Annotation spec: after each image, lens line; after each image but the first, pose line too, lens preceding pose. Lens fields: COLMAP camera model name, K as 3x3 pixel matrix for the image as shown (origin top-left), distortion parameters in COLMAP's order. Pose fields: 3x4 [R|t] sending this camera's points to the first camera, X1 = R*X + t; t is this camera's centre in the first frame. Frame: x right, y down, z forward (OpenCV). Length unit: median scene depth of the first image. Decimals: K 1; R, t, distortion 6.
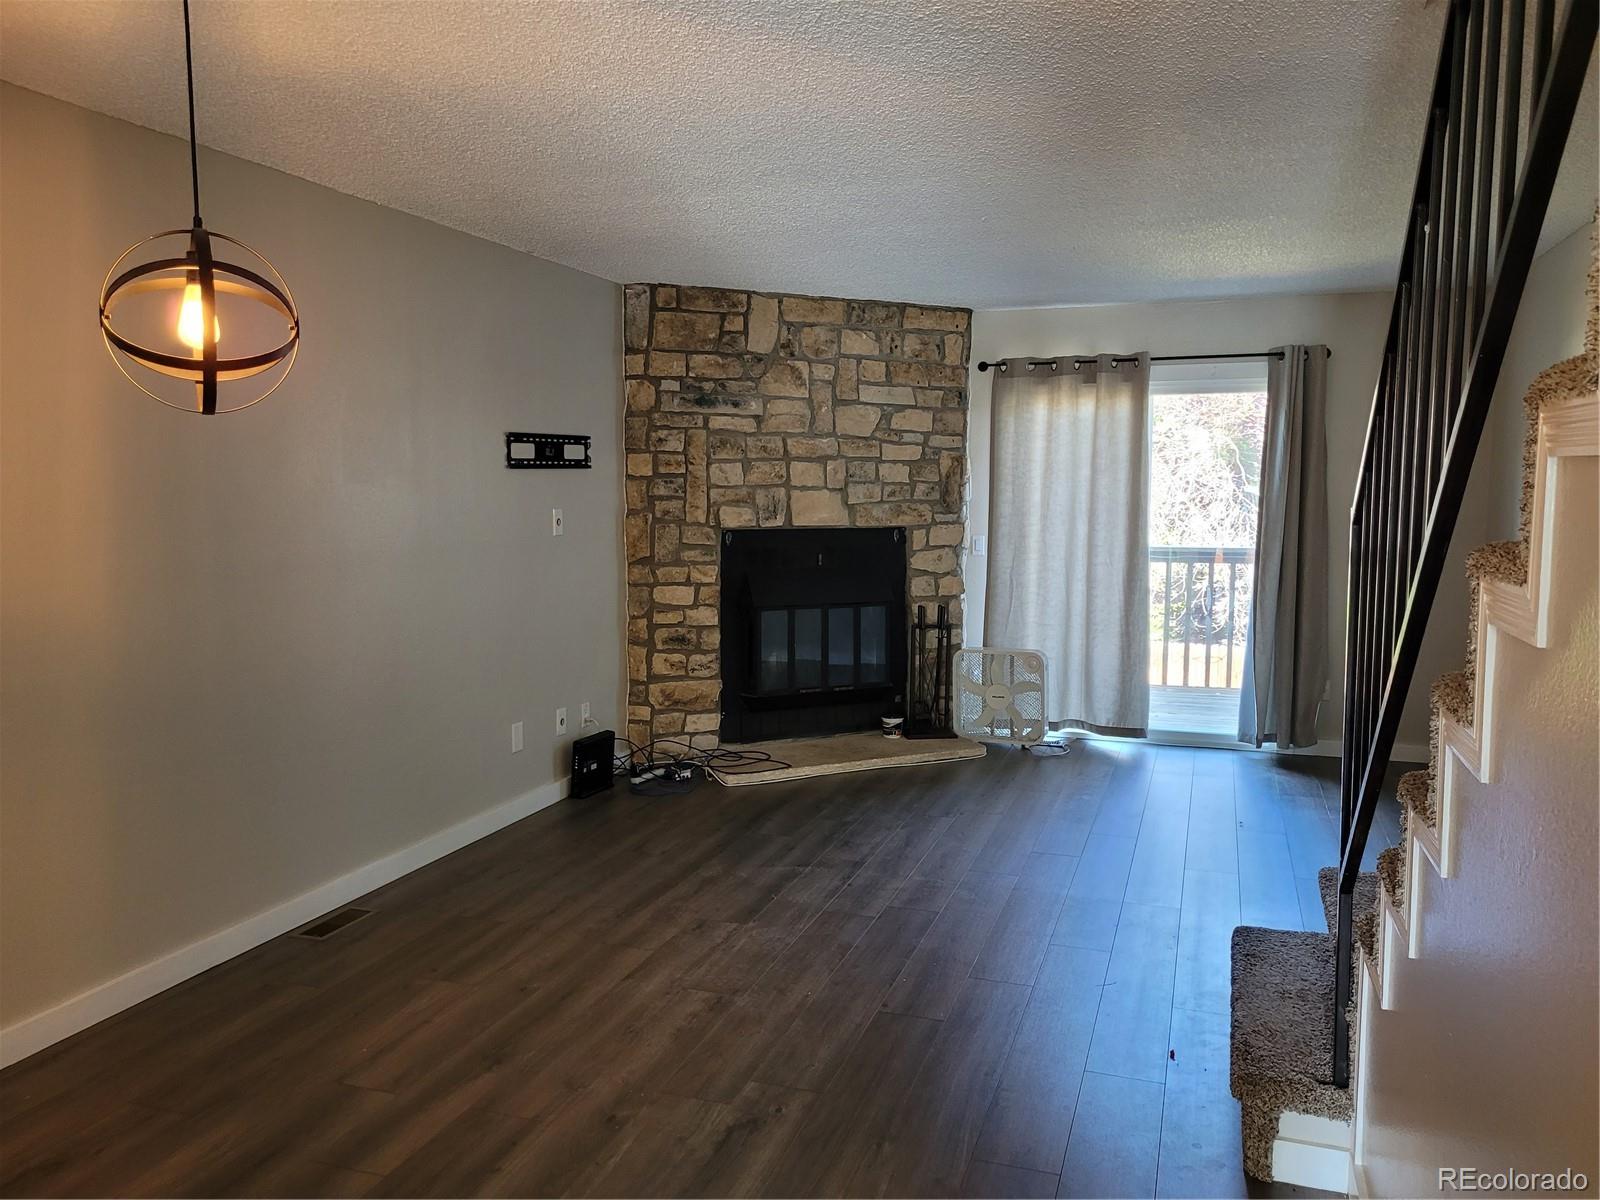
lens RADIAL K [[1211.3, 0, 839.2], [0, 1211.3, 589.0], [0, 0, 1]] dist [0.064459, 0.000444]
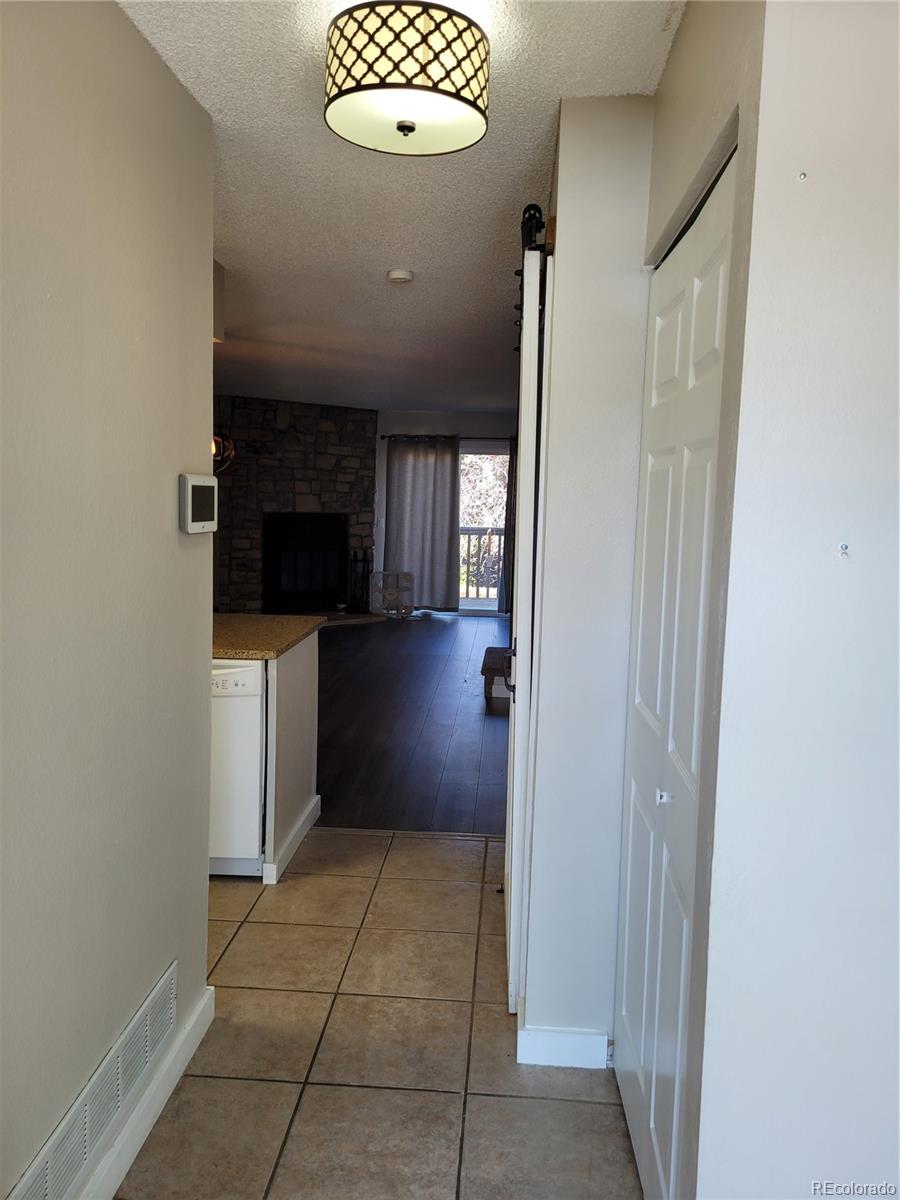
lens RADIAL K [[908.5, 0, 449.6], [0, 908.5, 597.4], [0, 0, 1]] dist [0.064459, 0.000444]
pose [[0.971700, -0.007176, 0.236109, -0.148140], [0.000186, 0.999561, 0.029614, 0.048115], [-0.236218, -0.028732, 0.971275, -0.582232]]
